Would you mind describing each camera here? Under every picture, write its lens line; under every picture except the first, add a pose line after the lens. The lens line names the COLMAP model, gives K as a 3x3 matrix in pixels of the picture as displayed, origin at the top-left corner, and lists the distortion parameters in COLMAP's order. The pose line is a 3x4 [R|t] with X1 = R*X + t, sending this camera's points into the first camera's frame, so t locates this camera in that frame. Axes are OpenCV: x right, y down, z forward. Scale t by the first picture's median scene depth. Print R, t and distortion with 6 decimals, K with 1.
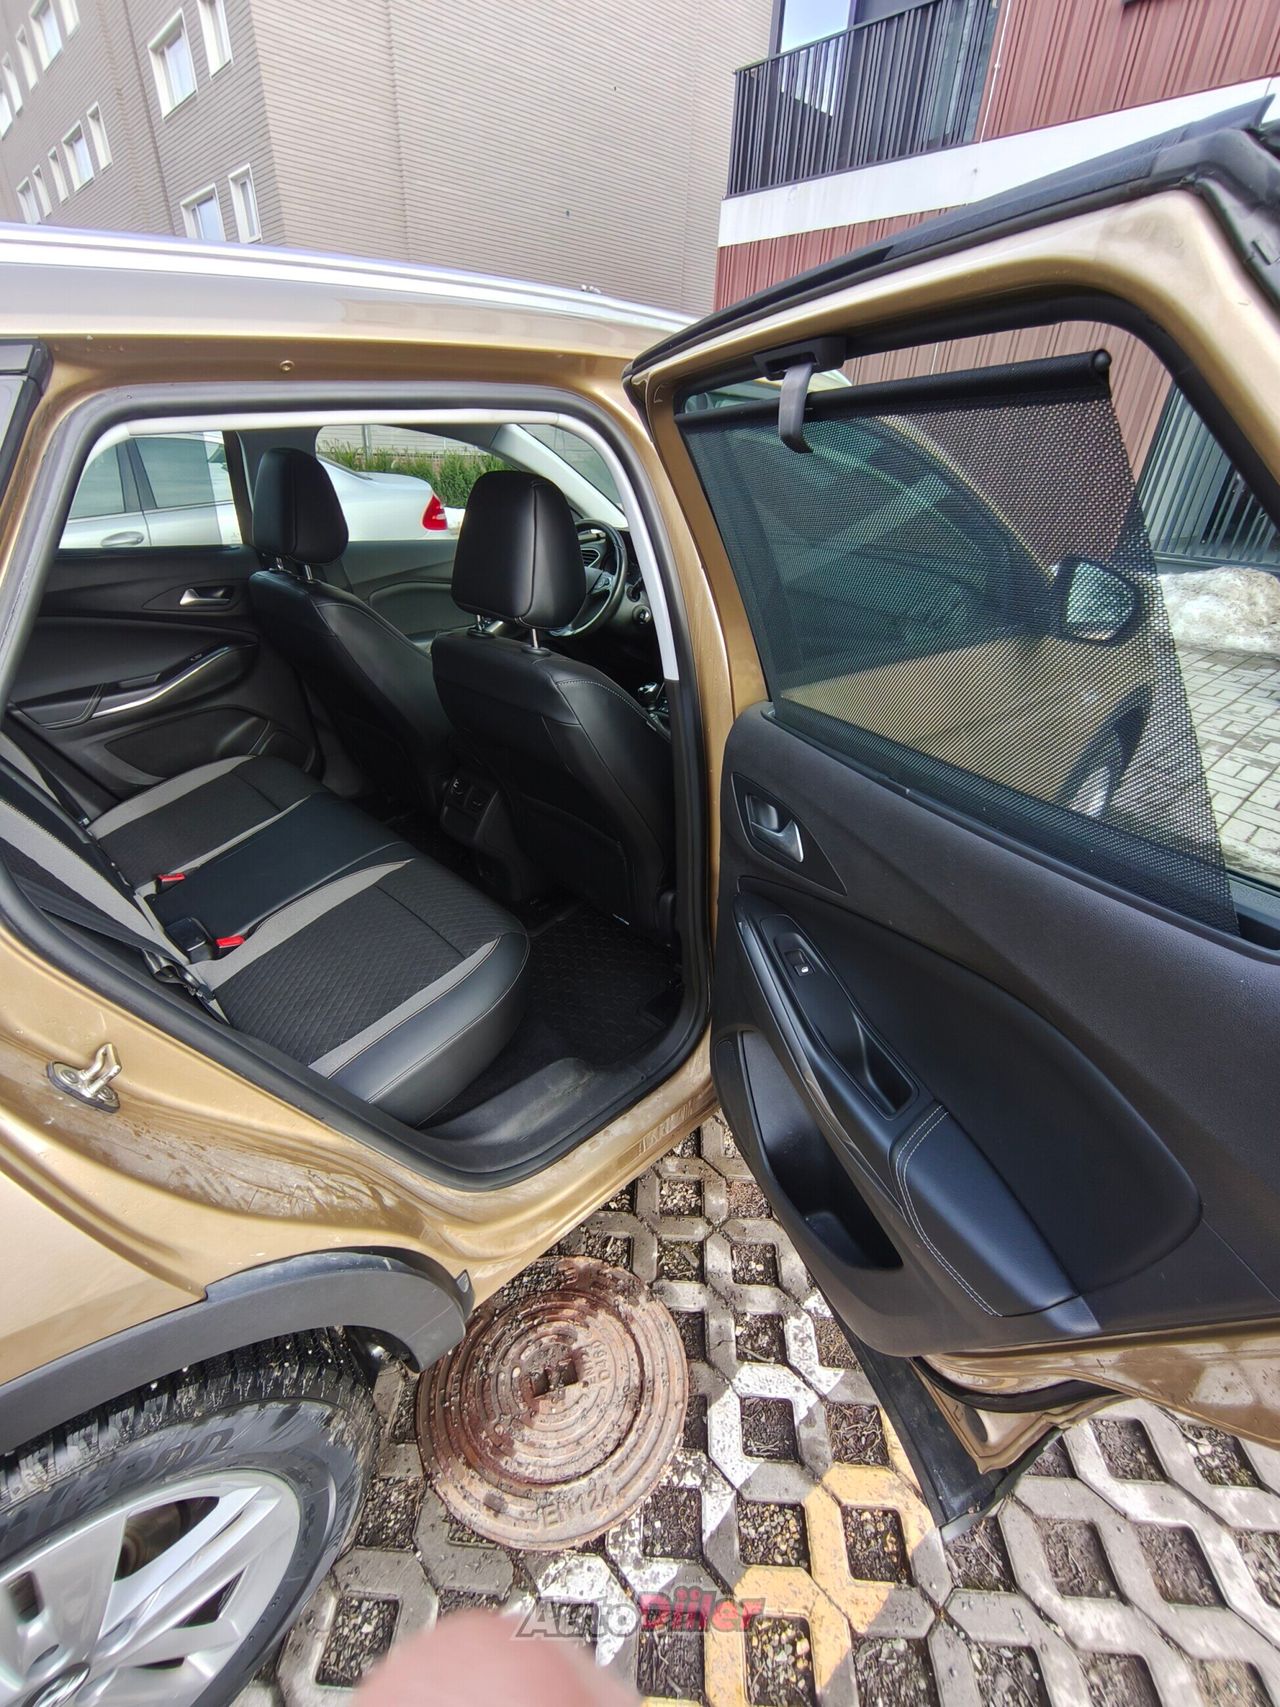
lens RADIAL K [[785.5, 0, 638.3], [0, 785.5, 850.5], [0, 0, 1]] dist [0.001483, 0.001219]
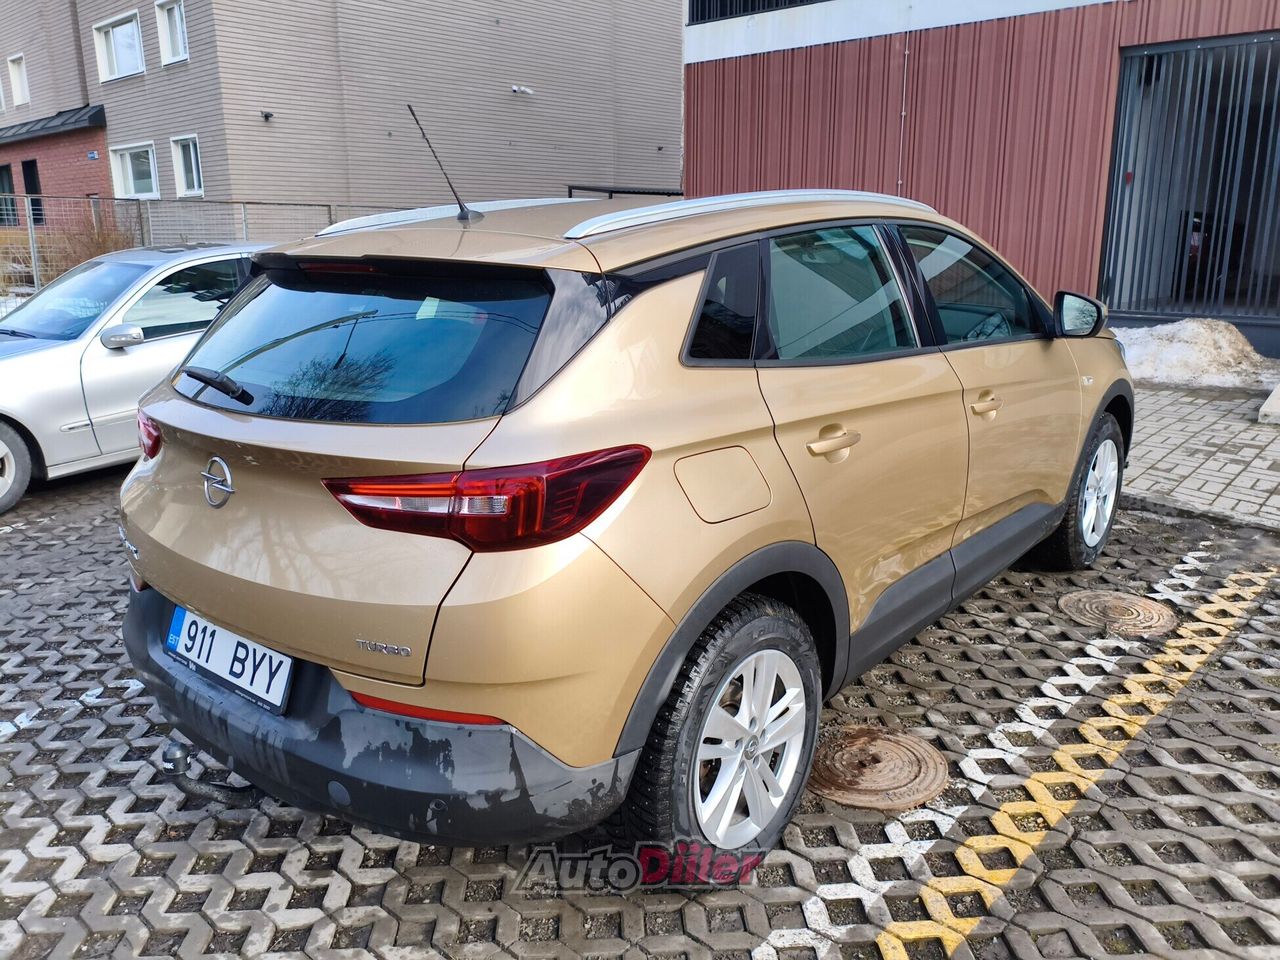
lens RADIAL K [[994.0, 0, 642.9], [0, 994.0, 479.4], [0, 0, 1]] dist [0.009751, -0.017622]
pose [[0.994540, -0.064039, 0.082397, -0.264829], [0.081186, 0.970887, -0.225360, 0.187937], [-0.065566, 0.230819, 0.970785, -0.441847]]
